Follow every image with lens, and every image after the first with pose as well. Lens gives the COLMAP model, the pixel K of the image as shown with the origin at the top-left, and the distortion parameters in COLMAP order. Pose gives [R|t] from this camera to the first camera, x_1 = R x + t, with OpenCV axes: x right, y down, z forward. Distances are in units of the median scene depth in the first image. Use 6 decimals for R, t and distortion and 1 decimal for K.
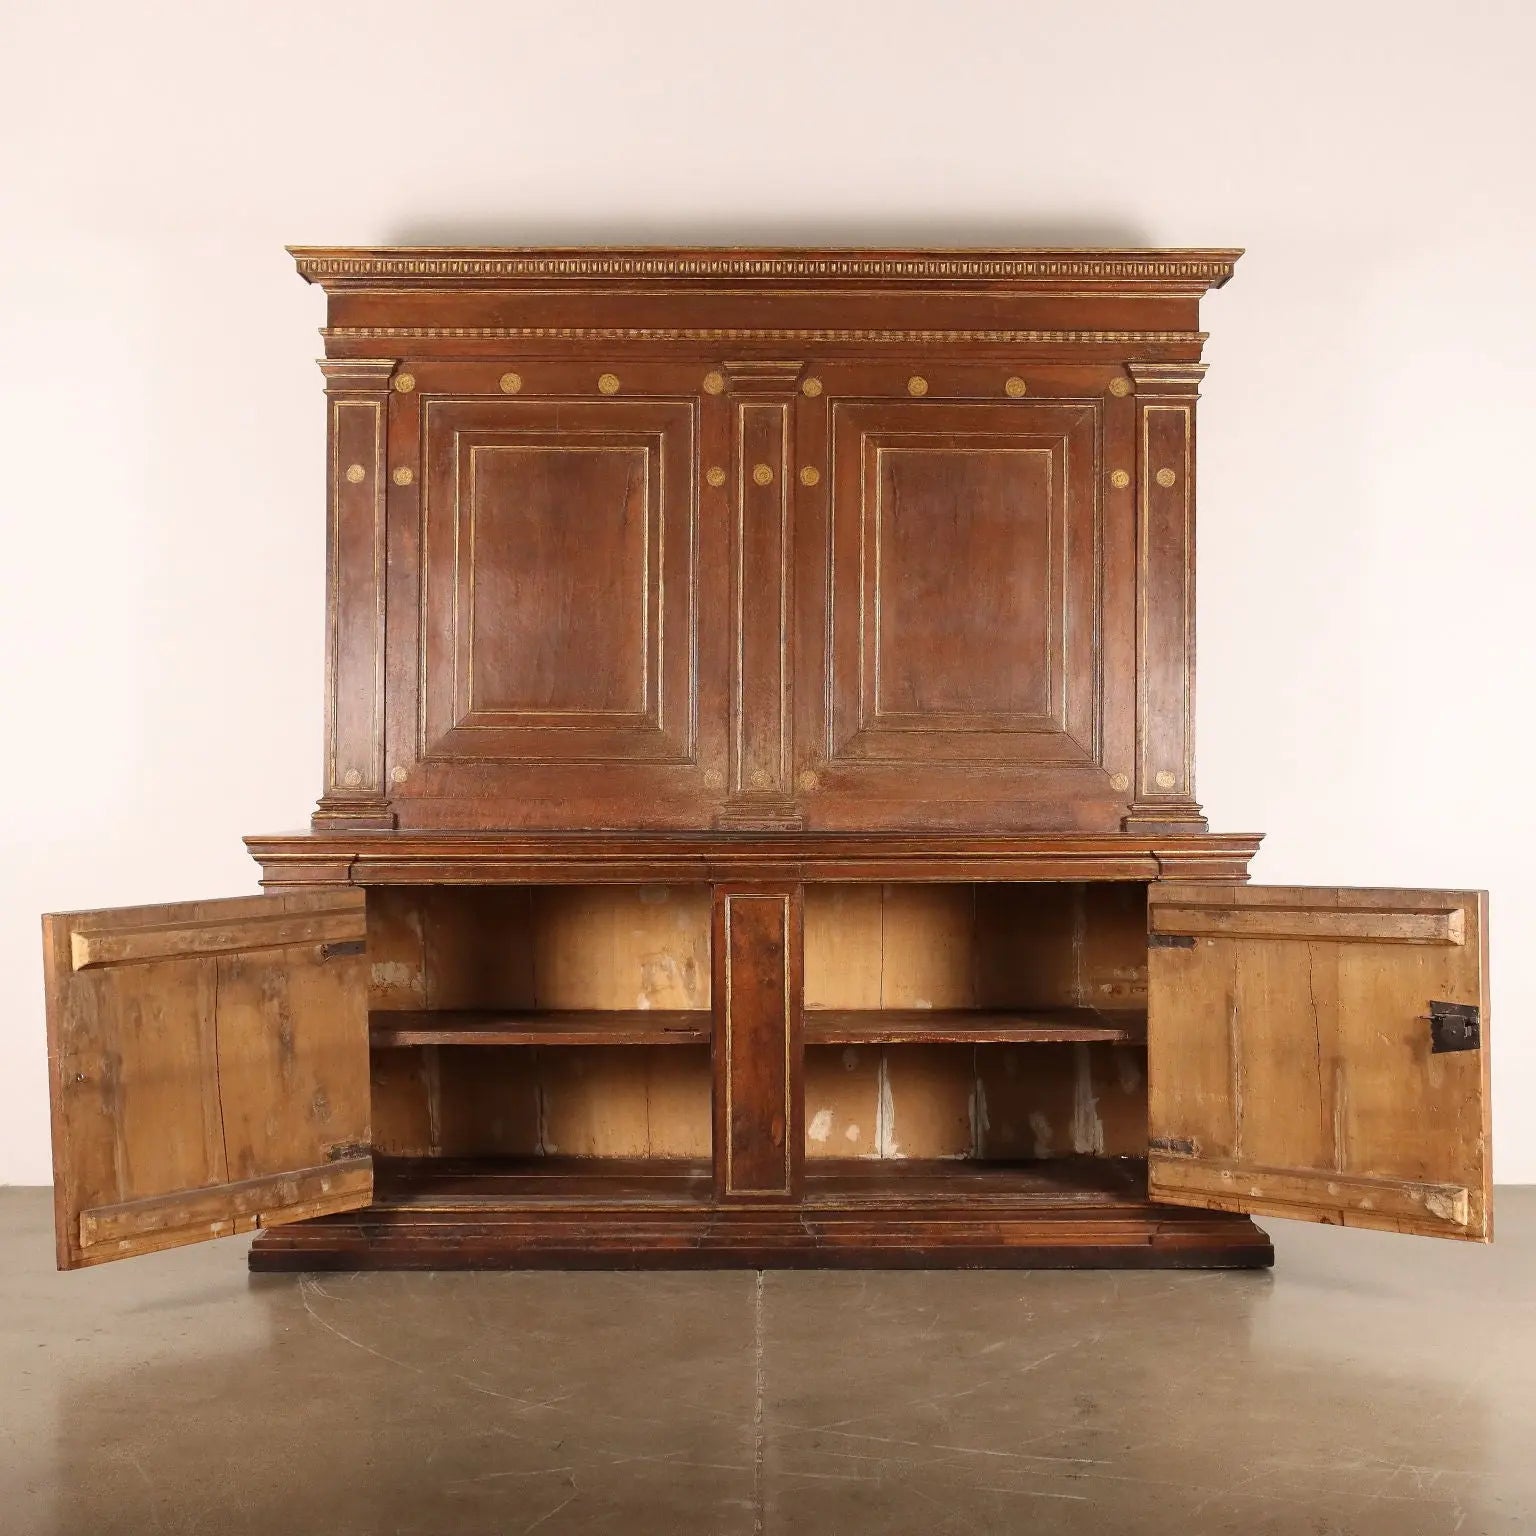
lens RADIAL K [[2412.0, 0, 768.0], [0, 2412.0, 768.0], [0, 0, 1]] dist [0.001095, -0.032898]
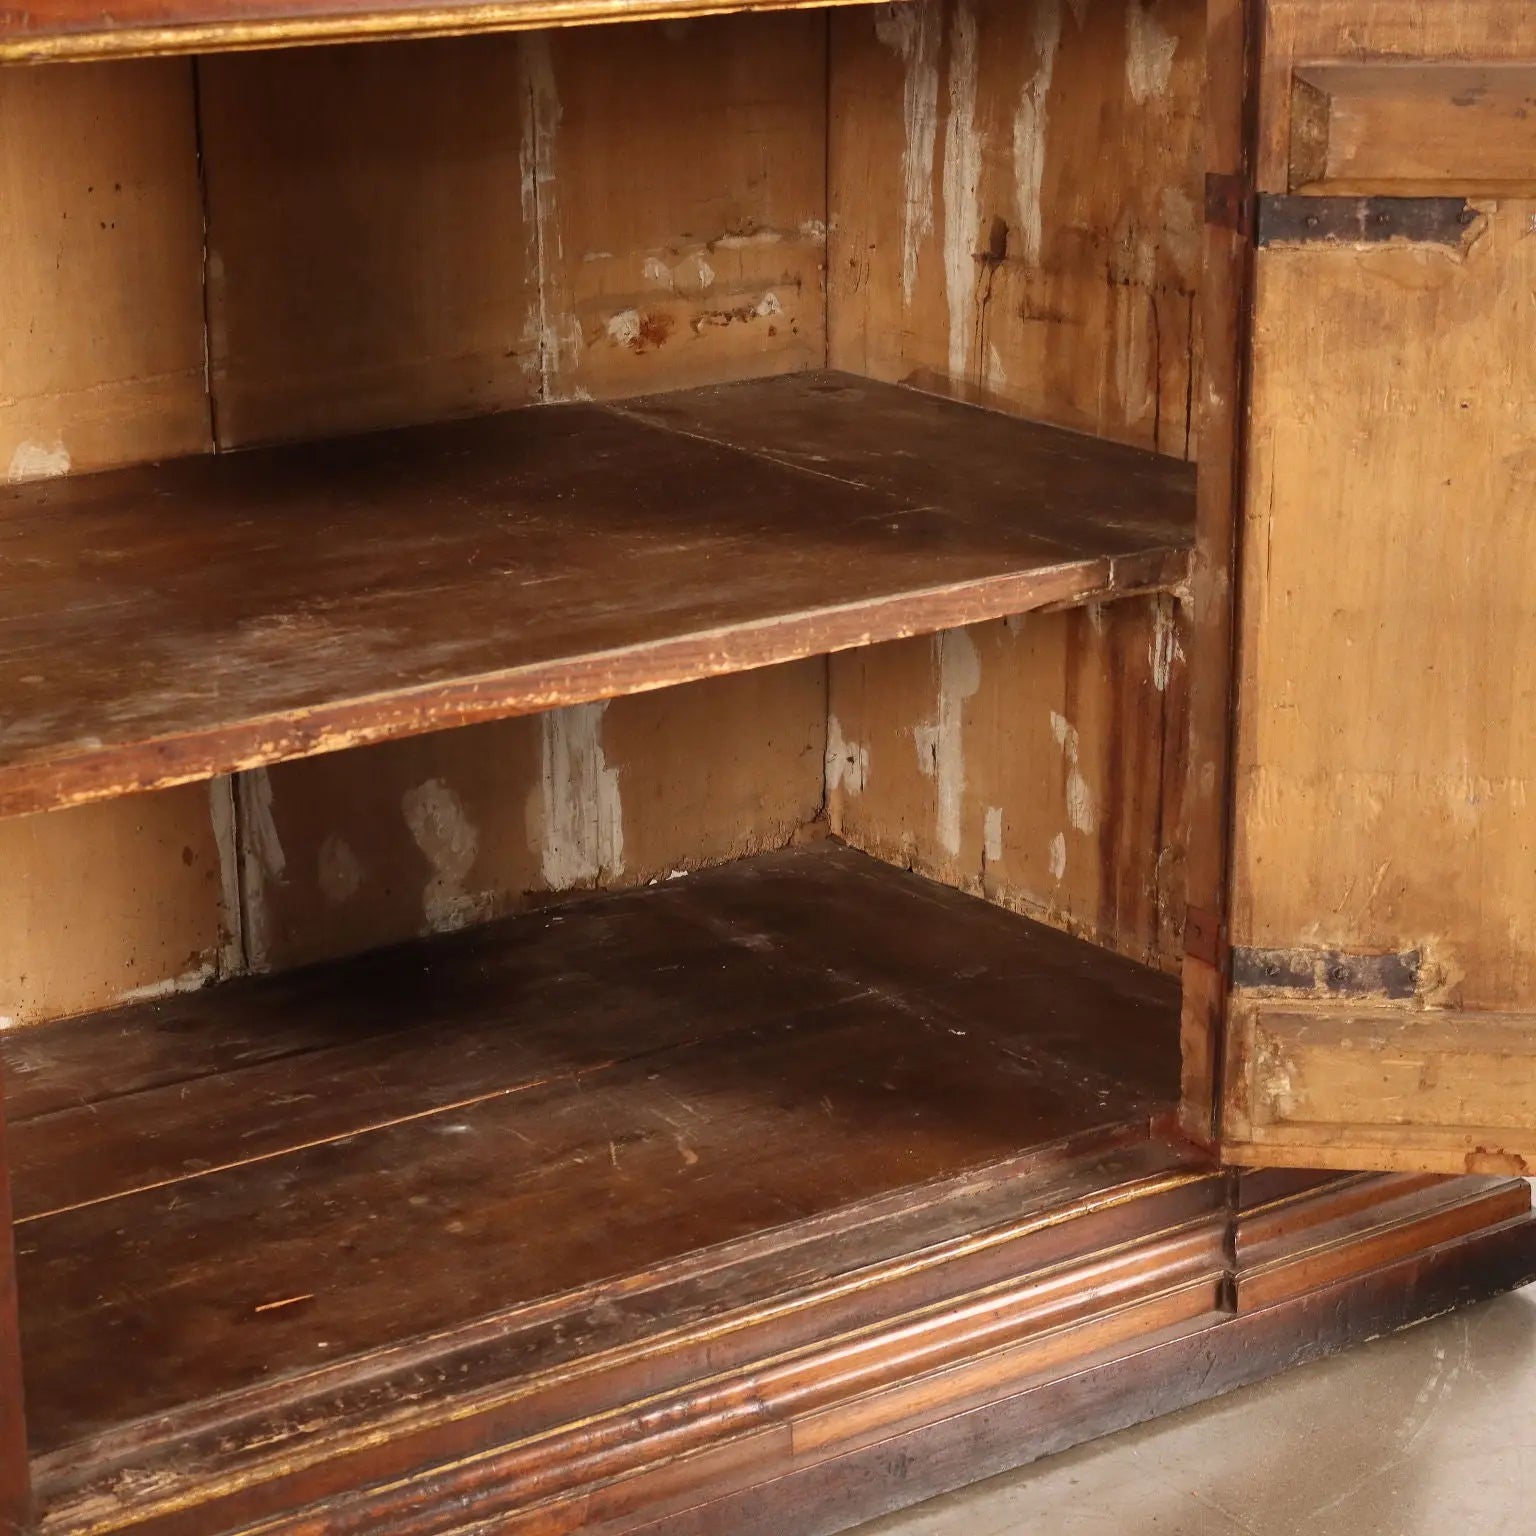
lens RADIAL K [[3707.3, 0, 768.0], [0, 3707.3, 768.0], [0, 0, 1]] dist [0.037268, 0.065527]
pose [[0.817689, -0.170097, 0.549956, -0.107798], [-0.005666, 0.952924, 0.303156, 0.008116], [-0.575632, -0.251004, 0.778232, 0.701068]]
